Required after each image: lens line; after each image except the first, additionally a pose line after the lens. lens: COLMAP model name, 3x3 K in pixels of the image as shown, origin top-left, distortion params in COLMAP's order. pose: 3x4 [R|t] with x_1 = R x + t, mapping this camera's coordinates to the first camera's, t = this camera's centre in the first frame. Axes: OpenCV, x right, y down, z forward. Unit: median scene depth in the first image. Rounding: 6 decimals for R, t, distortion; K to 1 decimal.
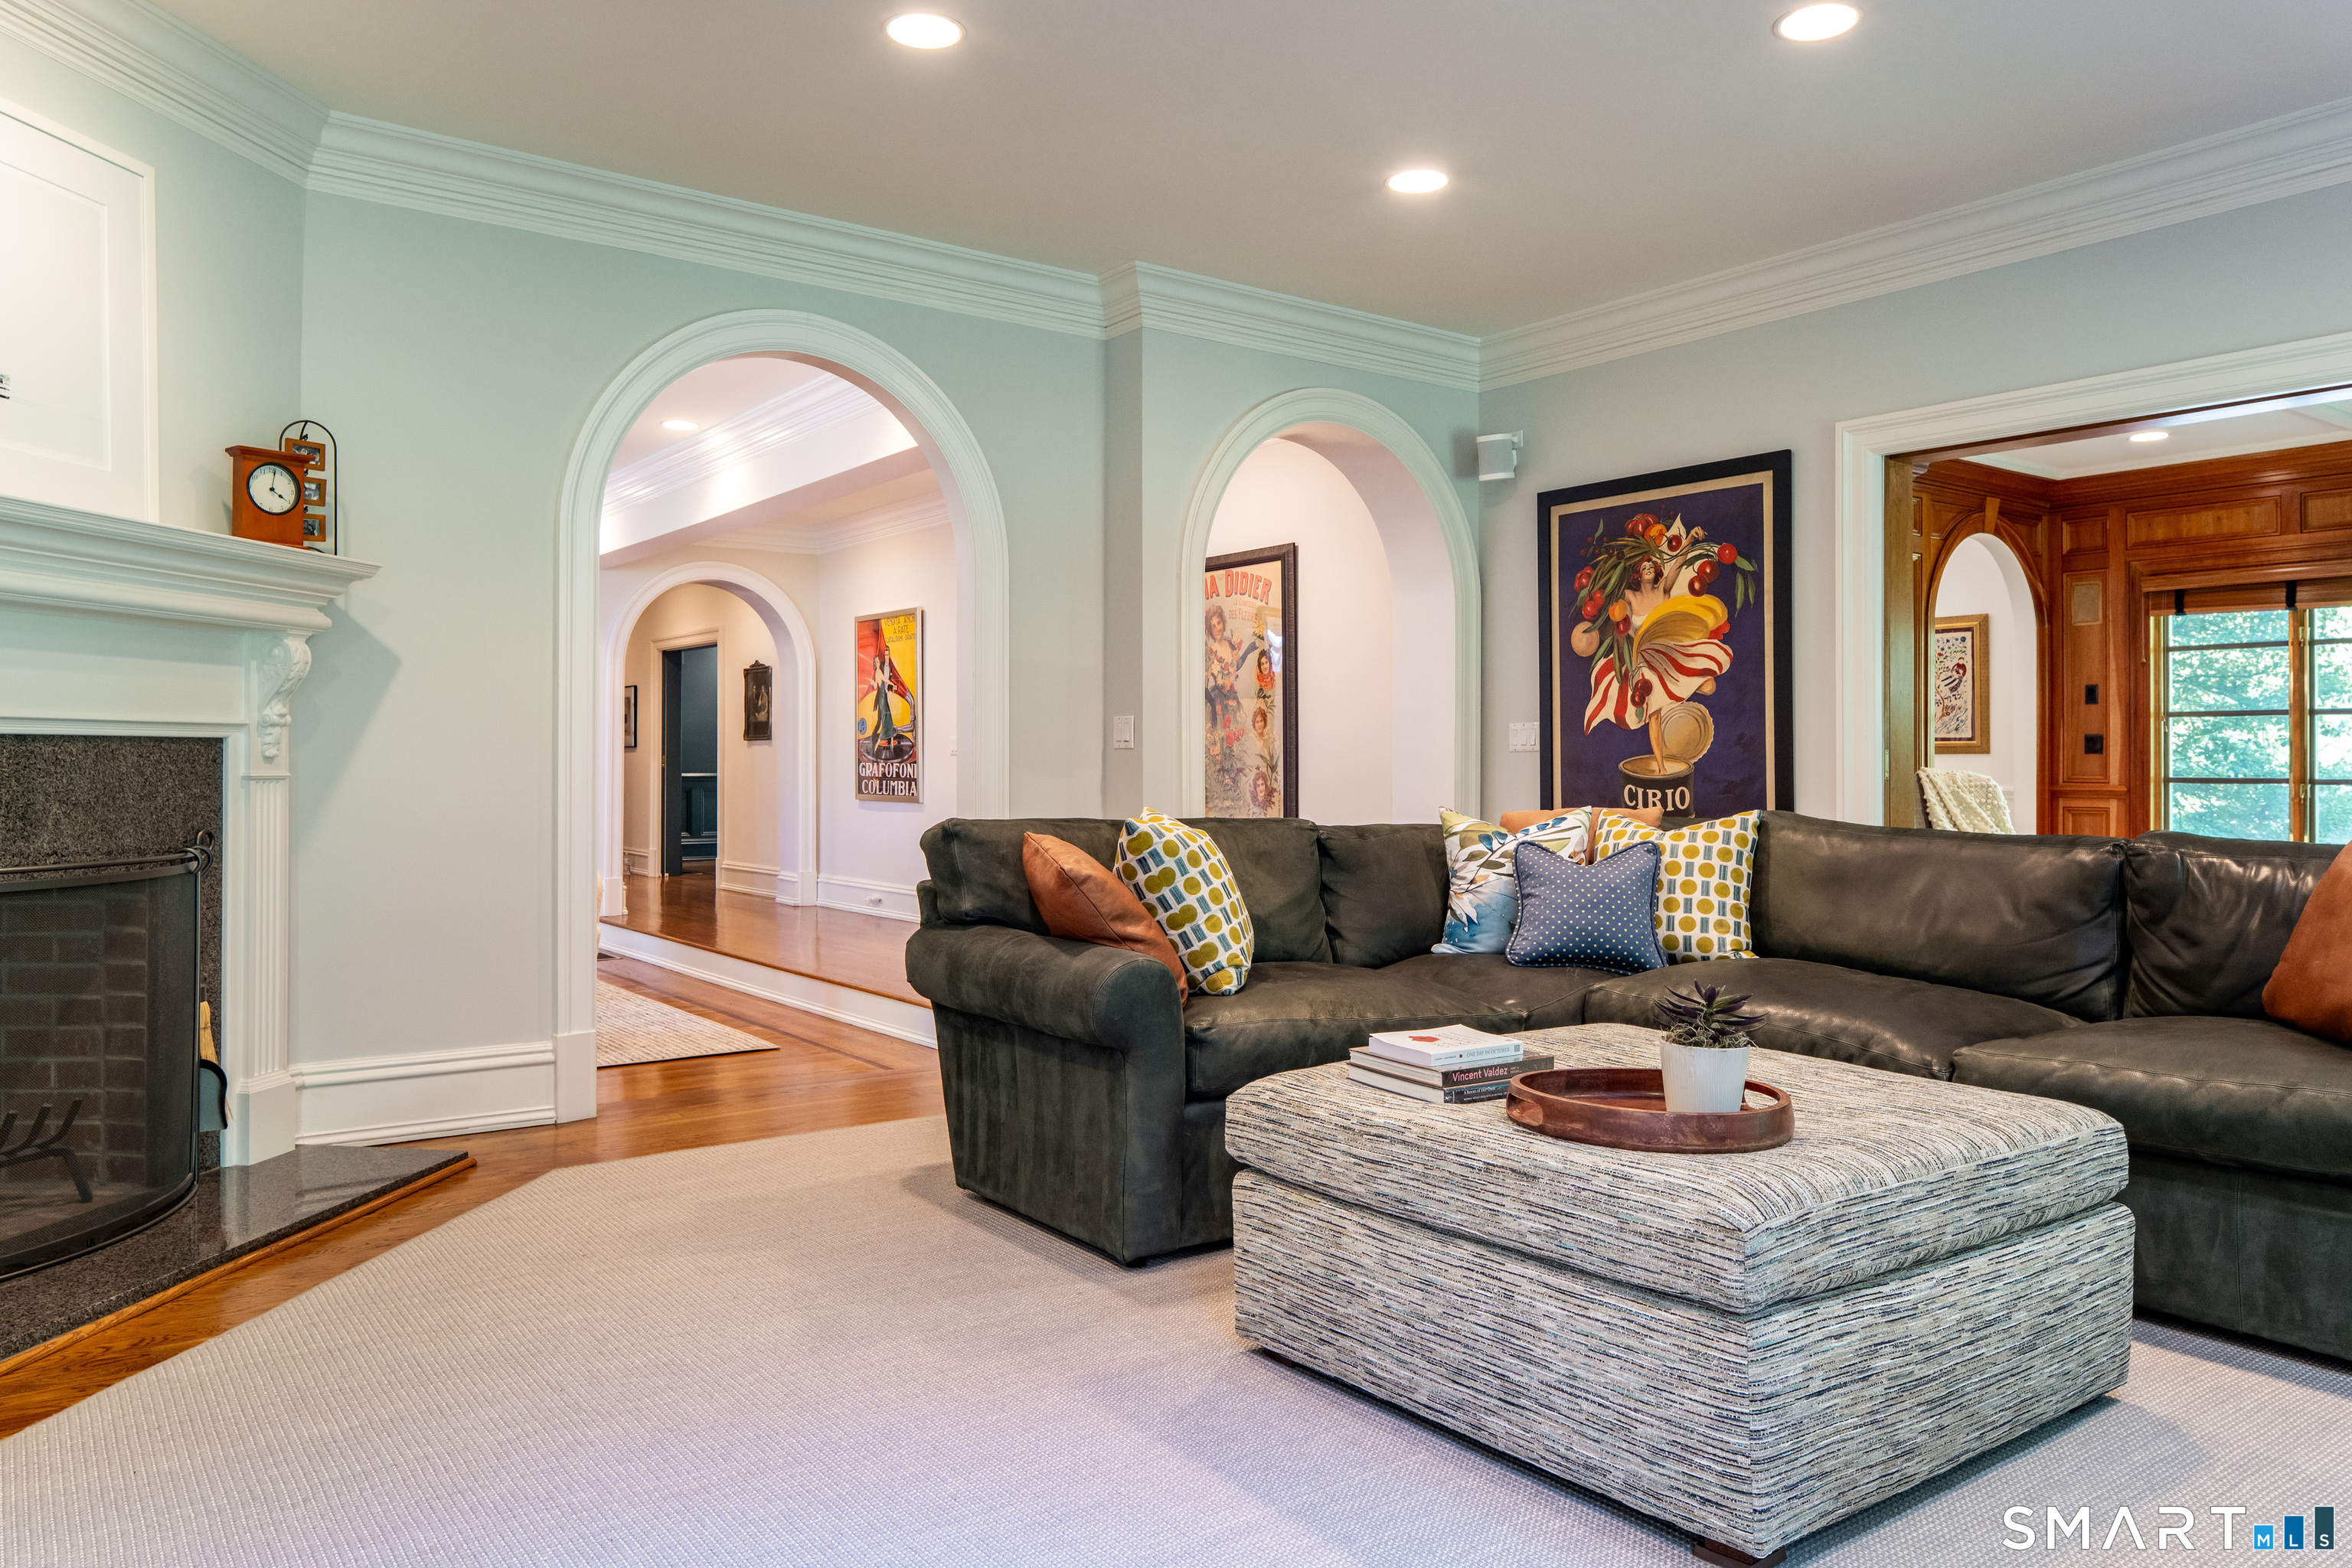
lens RADIAL K [[1611.4, 0, 1174.3], [0, 1611.4, 758.9], [0, 0, 1]] dist [-0.006755, 0.005070]
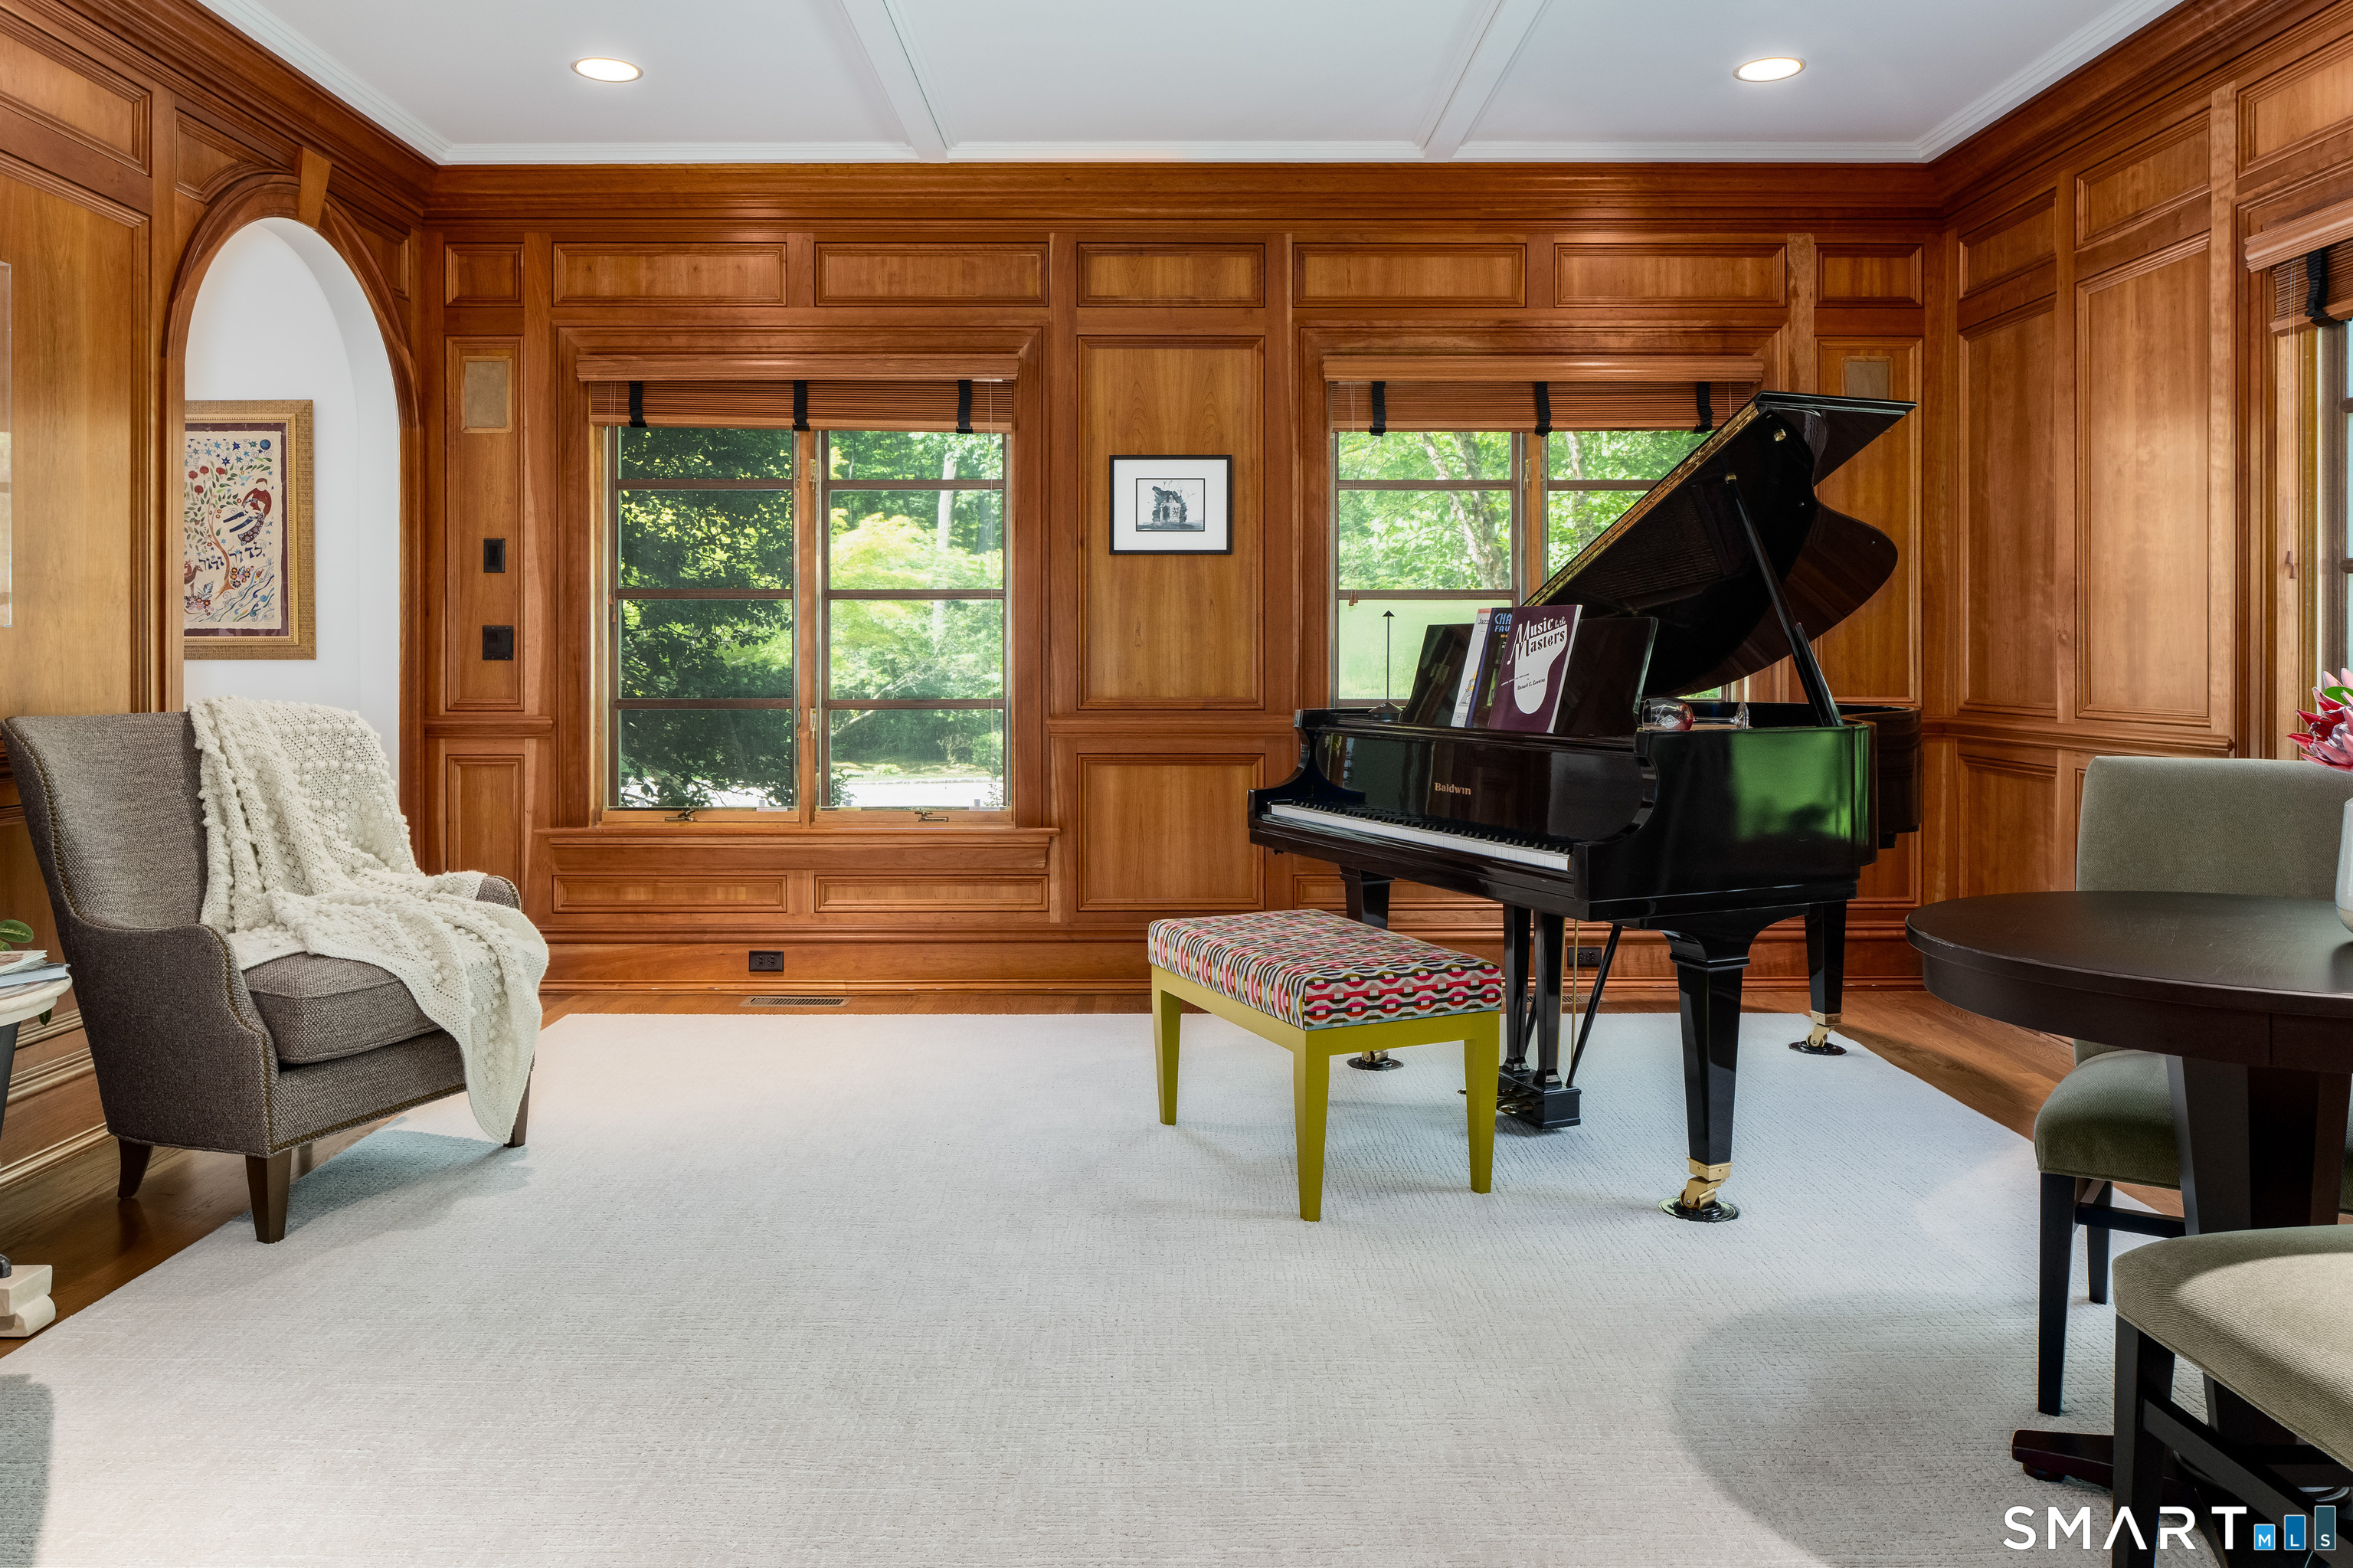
lens RADIAL K [[1612.2, 0, 1178.7], [0, 1612.2, 648.0], [0, 0, 1]] dist [-0.006755, 0.005070]
pose [[0.587107, 0.002973, 0.809504, 0.253195], [0.001479, 0.999988, -0.004745, -0.004203], [-0.809508, 0.003983, 0.587095, 0.473405]]
